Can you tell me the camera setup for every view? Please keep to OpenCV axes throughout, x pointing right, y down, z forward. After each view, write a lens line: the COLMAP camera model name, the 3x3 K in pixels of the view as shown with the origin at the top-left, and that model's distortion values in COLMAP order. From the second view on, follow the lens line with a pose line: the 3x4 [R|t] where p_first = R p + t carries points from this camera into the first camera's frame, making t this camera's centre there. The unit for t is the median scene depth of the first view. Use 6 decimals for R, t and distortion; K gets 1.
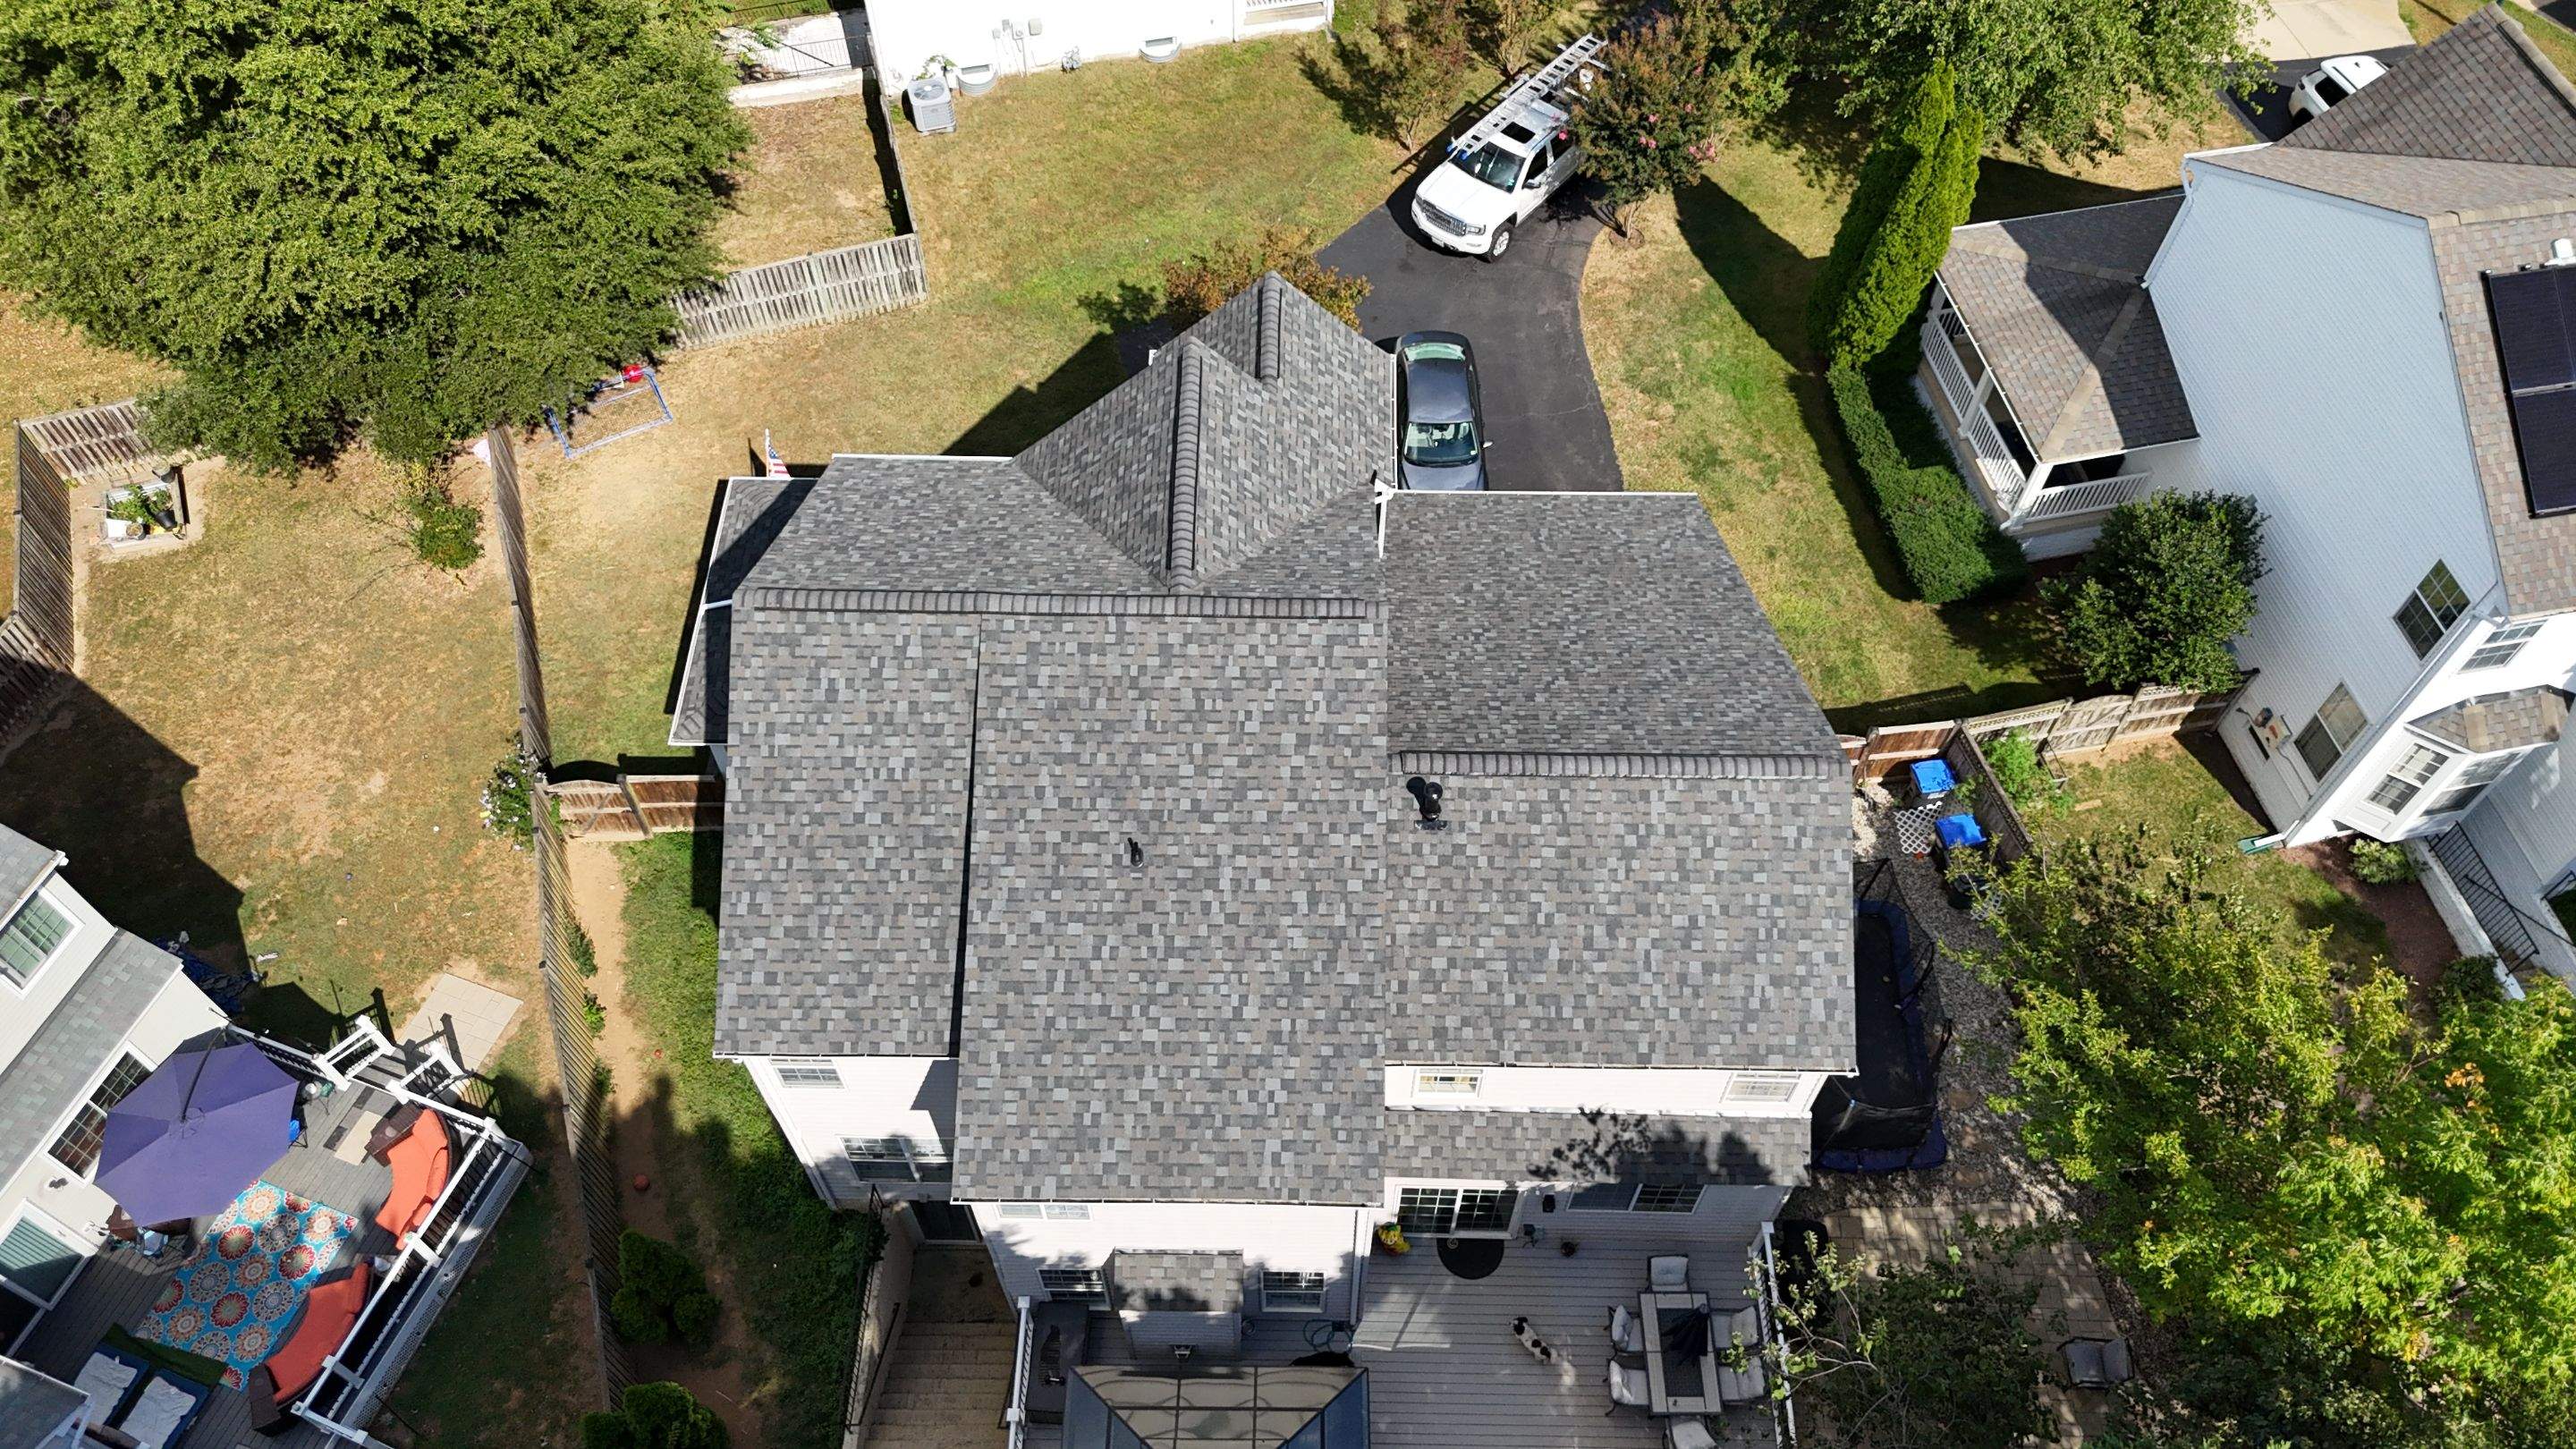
lens RADIAL K [[1884.2, 0, 1292.7], [0, 1884.2, 713.8], [0, 0, 1]] dist [0.033689, -0.010045]
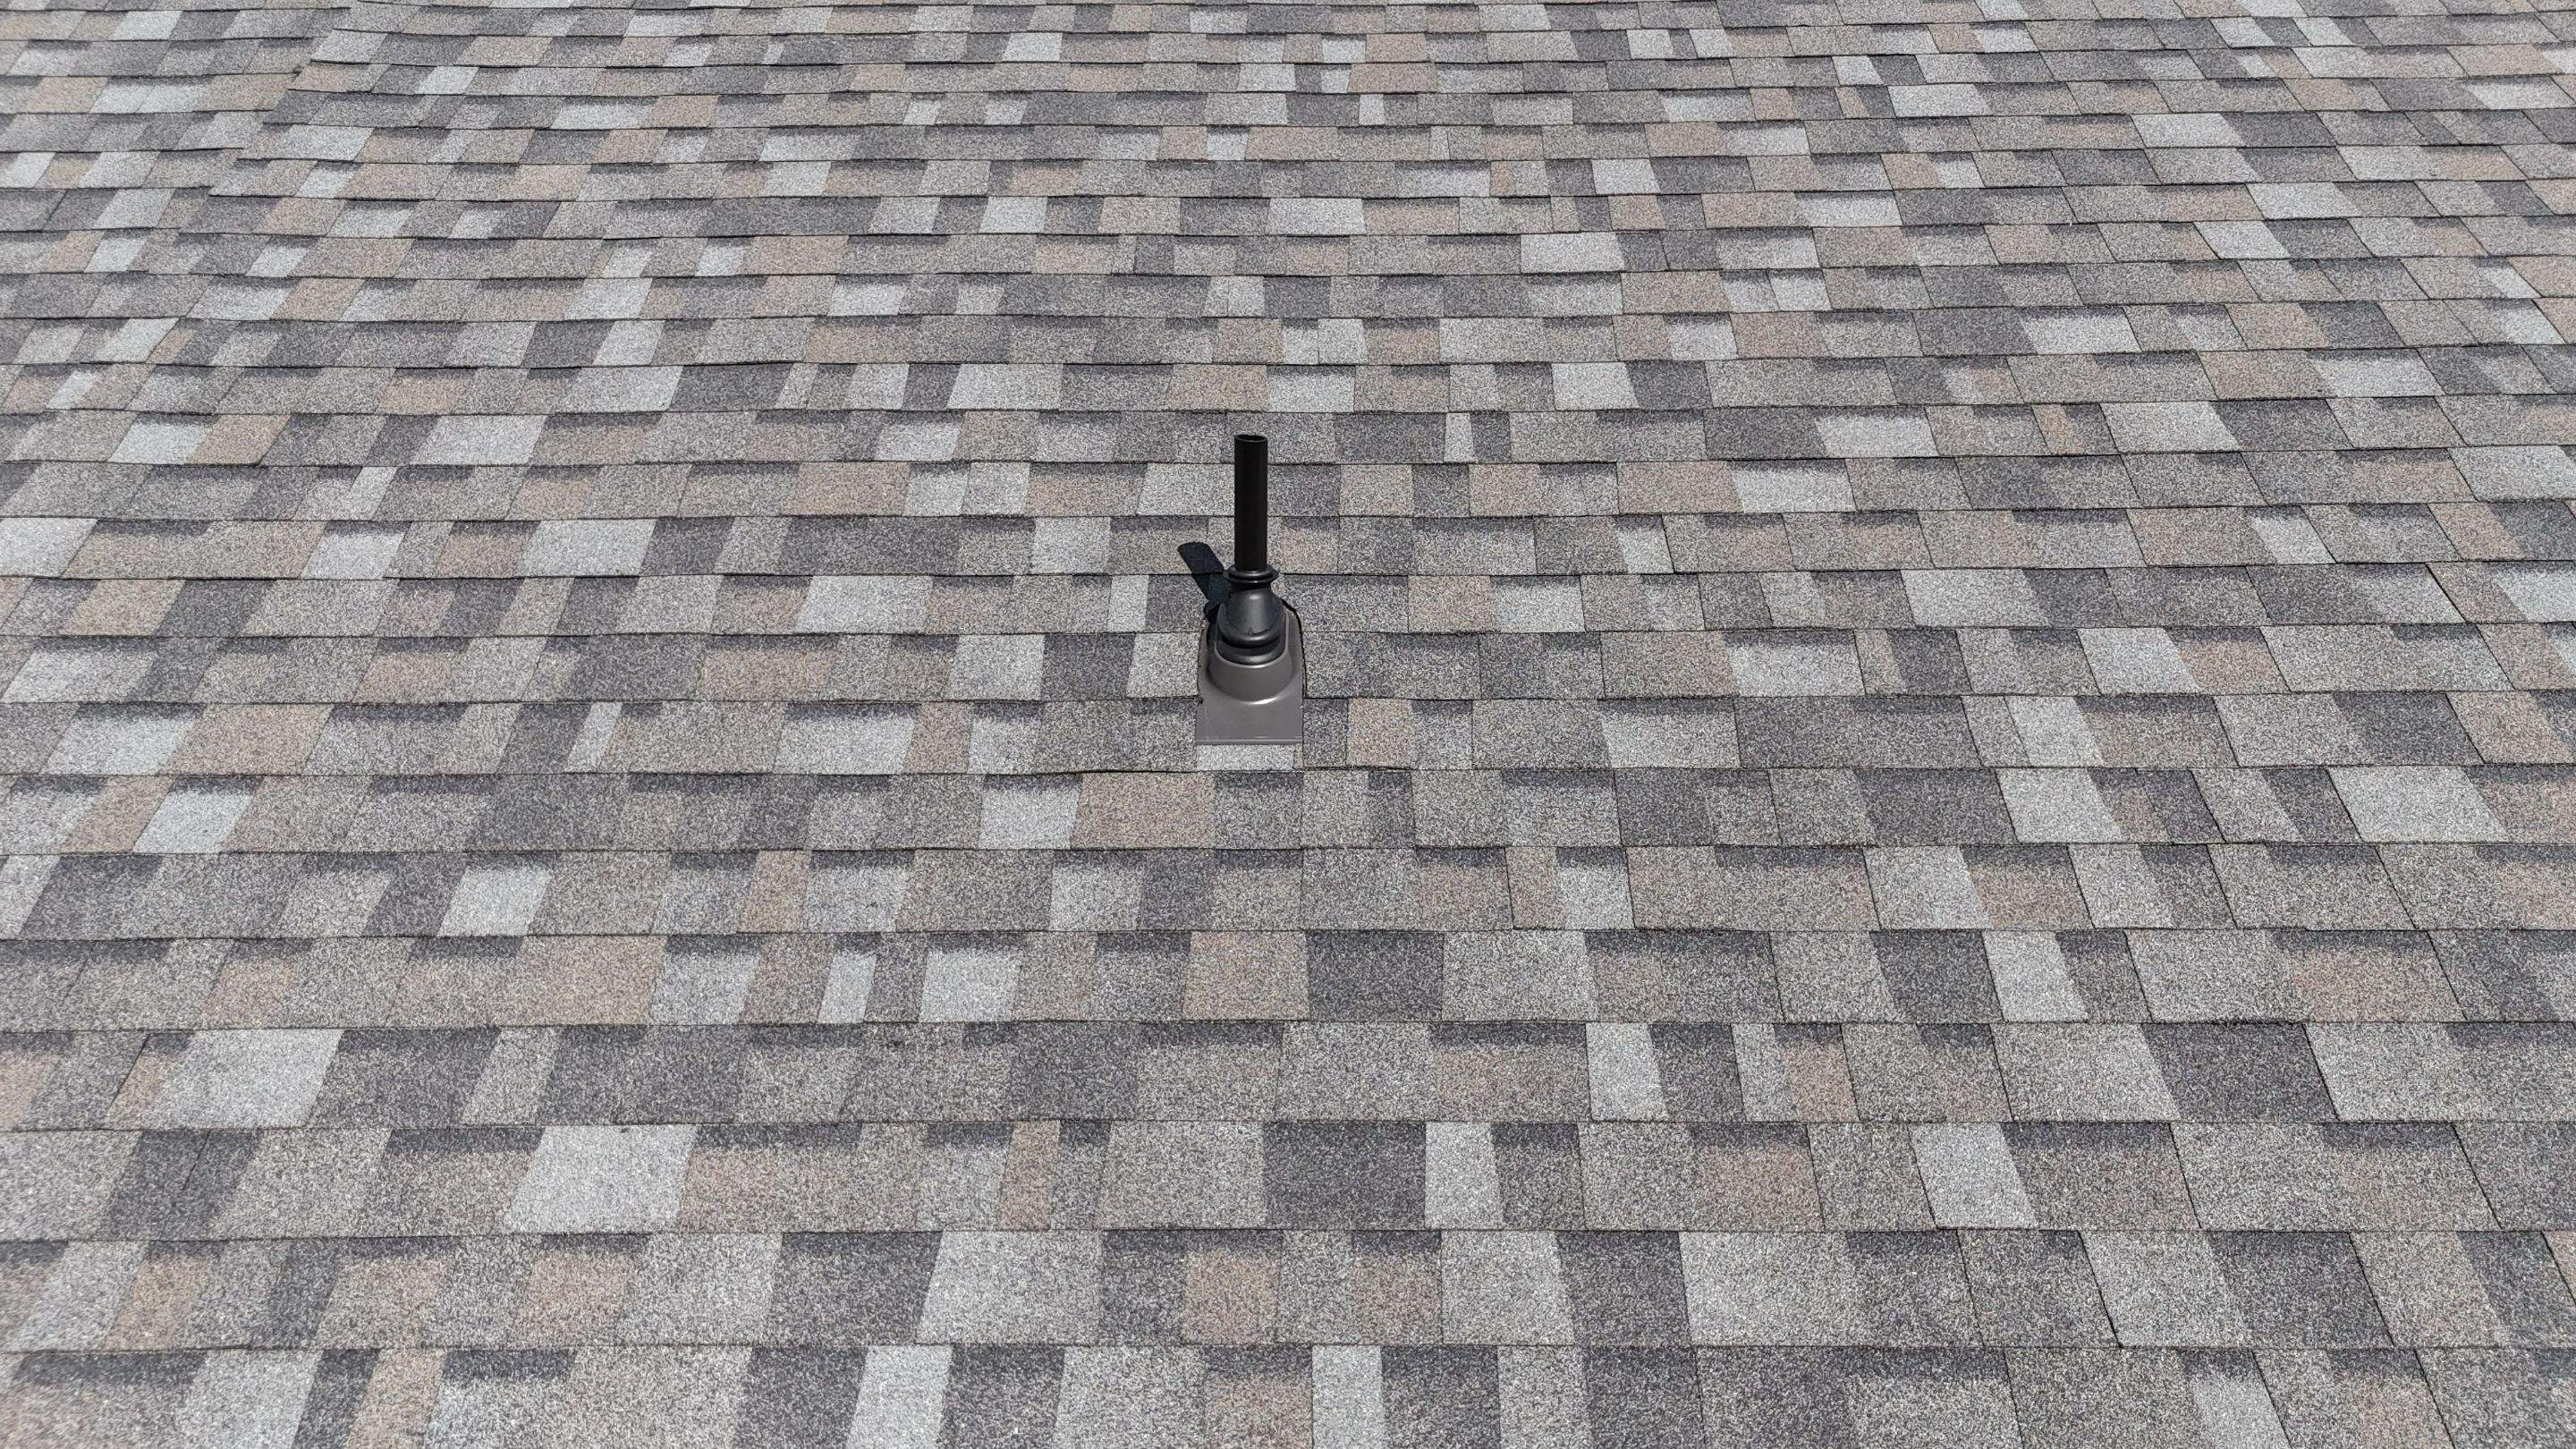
lens RADIAL K [[1884.2, 0, 1274.1], [0, 1884.2, 742.5], [0, 0, 1]] dist [0.033689, -0.010045]
pose [[0.999947, -0.010160, -0.001824, -0.080592], [0.007515, 0.837657, -0.546145, 0.145764], [0.007076, 0.546102, 0.837689, 0.898373]]
